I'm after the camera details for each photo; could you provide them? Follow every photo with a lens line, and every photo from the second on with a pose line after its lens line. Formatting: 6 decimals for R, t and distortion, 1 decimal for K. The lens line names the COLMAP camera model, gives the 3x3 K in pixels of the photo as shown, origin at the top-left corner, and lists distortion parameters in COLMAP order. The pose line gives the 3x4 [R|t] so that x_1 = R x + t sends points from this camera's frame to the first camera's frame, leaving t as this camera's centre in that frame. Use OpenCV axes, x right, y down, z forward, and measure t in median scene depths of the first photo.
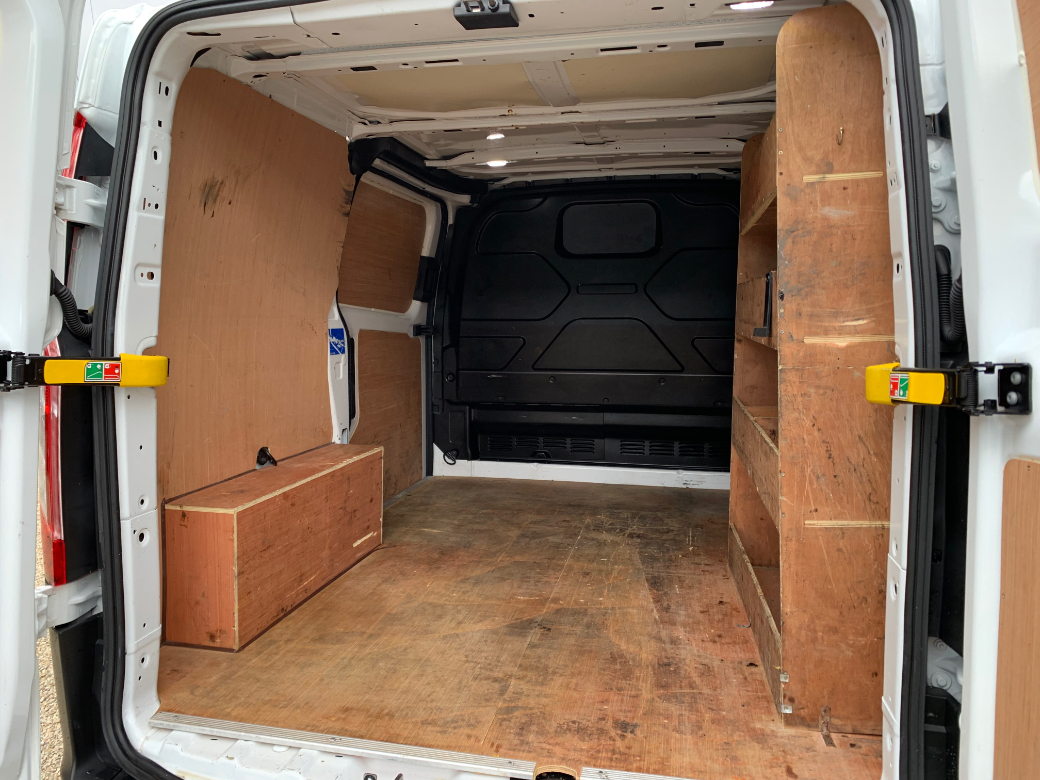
lens RADIAL K [[797.8, 0, 517.6], [0, 797.8, 393.1], [0, 0, 1]] dist [0.025625, -0.016851]
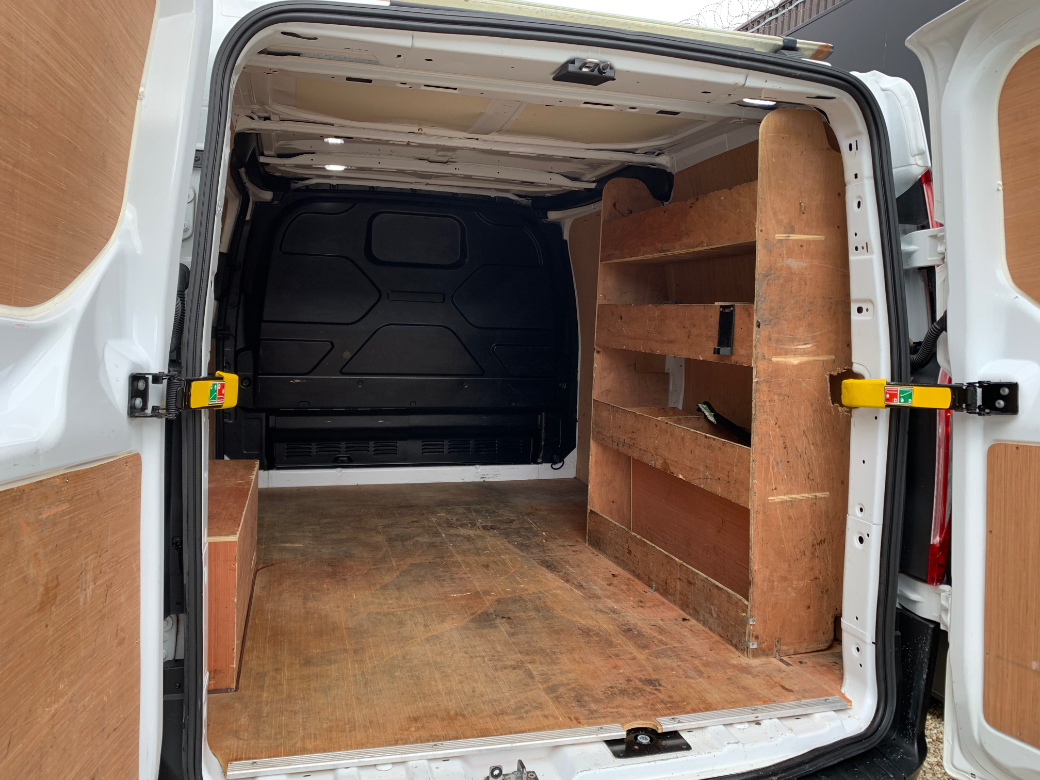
lens RADIAL K [[797.8, 0, 513.1], [0, 797.8, 387.2], [0, 0, 1]] dist [0.025625, -0.016851]
pose [[0.884273, -0.014099, 0.466757, -0.543626], [0.015070, 0.999885, 0.001653, -0.024929], [-0.466726, 0.005572, 0.884384, 0.037526]]
